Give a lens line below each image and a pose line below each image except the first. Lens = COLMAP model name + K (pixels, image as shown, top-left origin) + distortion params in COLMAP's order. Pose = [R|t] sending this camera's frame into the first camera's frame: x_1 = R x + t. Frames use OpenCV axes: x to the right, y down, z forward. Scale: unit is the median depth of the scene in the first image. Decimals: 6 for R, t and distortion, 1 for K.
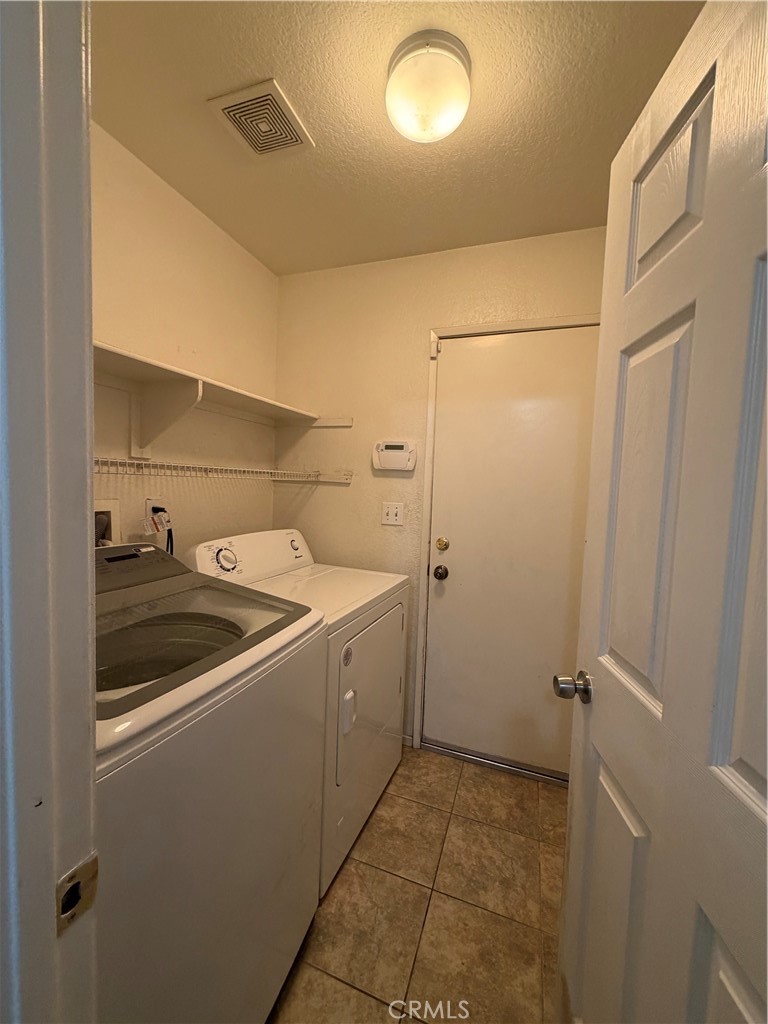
lens RADIAL K [[415.1, 0, 384.0], [0, 415.1, 512.0], [0, 0, 1]] dist [-0.000840, -0.000103]
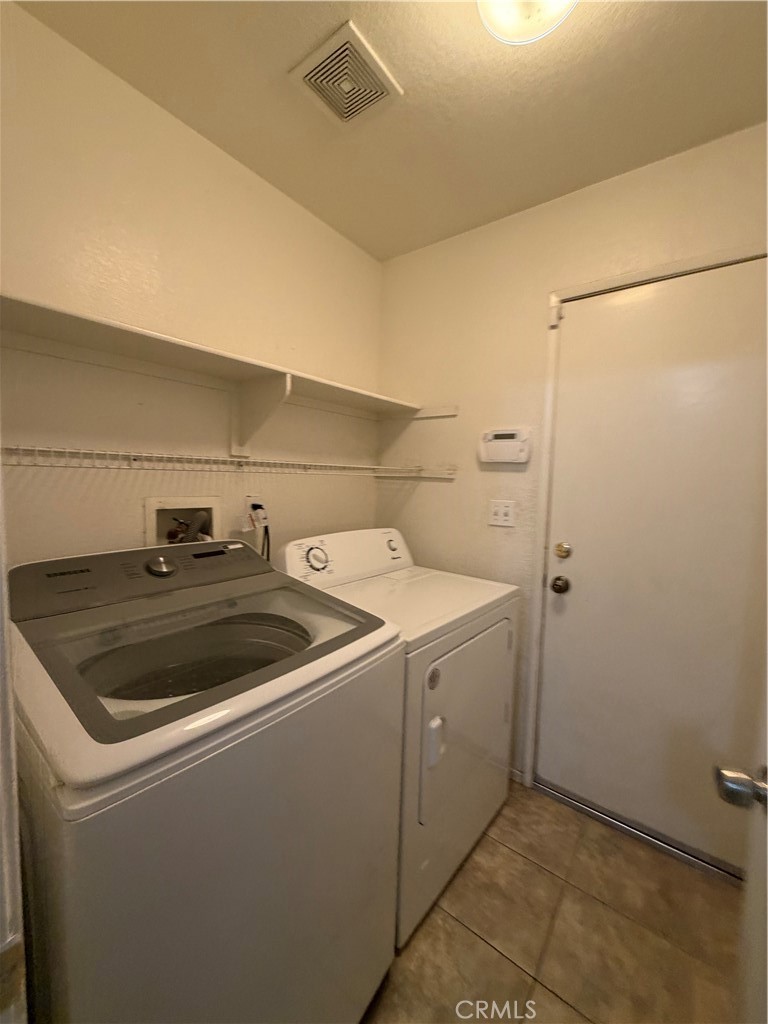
lens RADIAL K [[415.1, 0, 384.0], [0, 415.1, 512.0], [0, 0, 1]] dist [-0.000840, -0.000103]
pose [[0.954168, 0.011355, -0.299055, 0.057603], [-0.009611, 0.999927, 0.007302, -0.002856], [0.299116, -0.004093, 0.954208, 0.125121]]
